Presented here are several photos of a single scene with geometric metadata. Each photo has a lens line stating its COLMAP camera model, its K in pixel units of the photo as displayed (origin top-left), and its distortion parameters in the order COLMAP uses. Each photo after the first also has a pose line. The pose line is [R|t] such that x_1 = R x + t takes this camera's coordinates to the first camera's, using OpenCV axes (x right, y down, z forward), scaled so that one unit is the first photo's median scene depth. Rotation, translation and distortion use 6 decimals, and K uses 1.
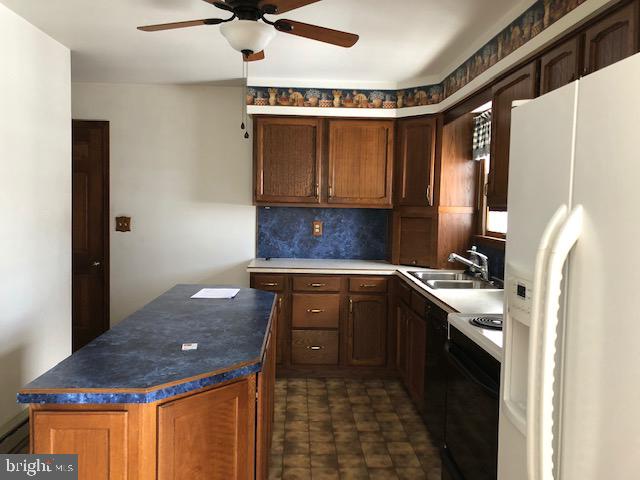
lens RADIAL K [[526.7, 0, 320.6], [0, 526.7, 239.0], [0, 0, 1]] dist [0.032046, -0.008115]
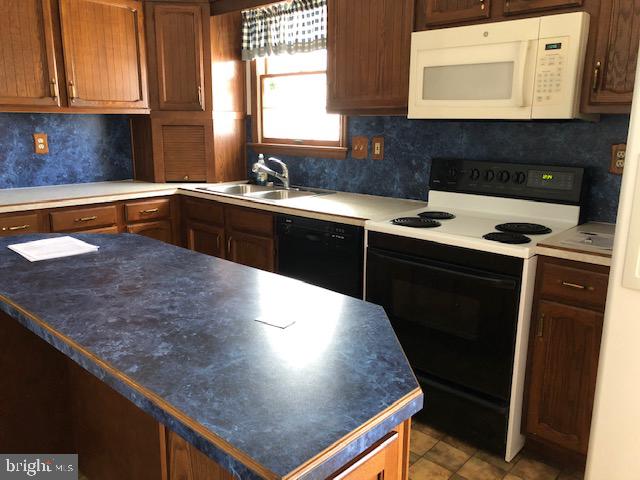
lens RADIAL K [[526.7, 0, 319.3], [0, 526.7, 234.8], [0, 0, 1]] dist [0.032046, -0.008115]
pose [[0.701964, -0.165303, 0.692763, -0.277400], [0.054452, 0.982302, 0.179216, -0.007278], [-0.710128, -0.088081, 0.698542, 0.215759]]
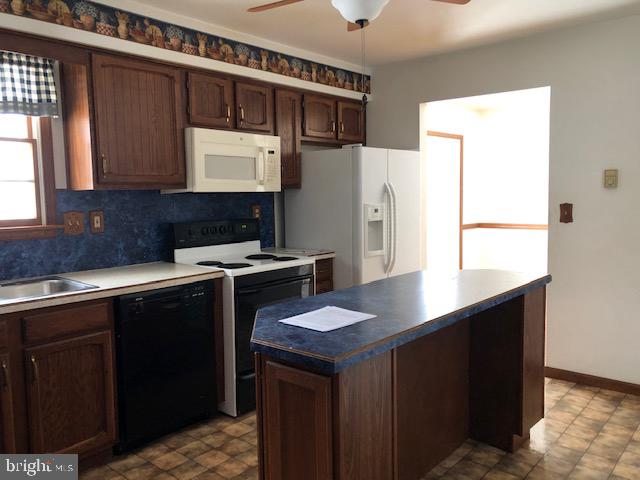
lens RADIAL K [[526.7, 0, 319.2], [0, 526.7, 244.1], [0, 0, 1]] dist [0.032046, -0.008115]
pose [[-0.736186, -0.084175, 0.671524, -0.442314], [0.038561, 0.985406, 0.165794, -0.079625], [-0.675680, 0.147950, -0.722197, 1.146292]]
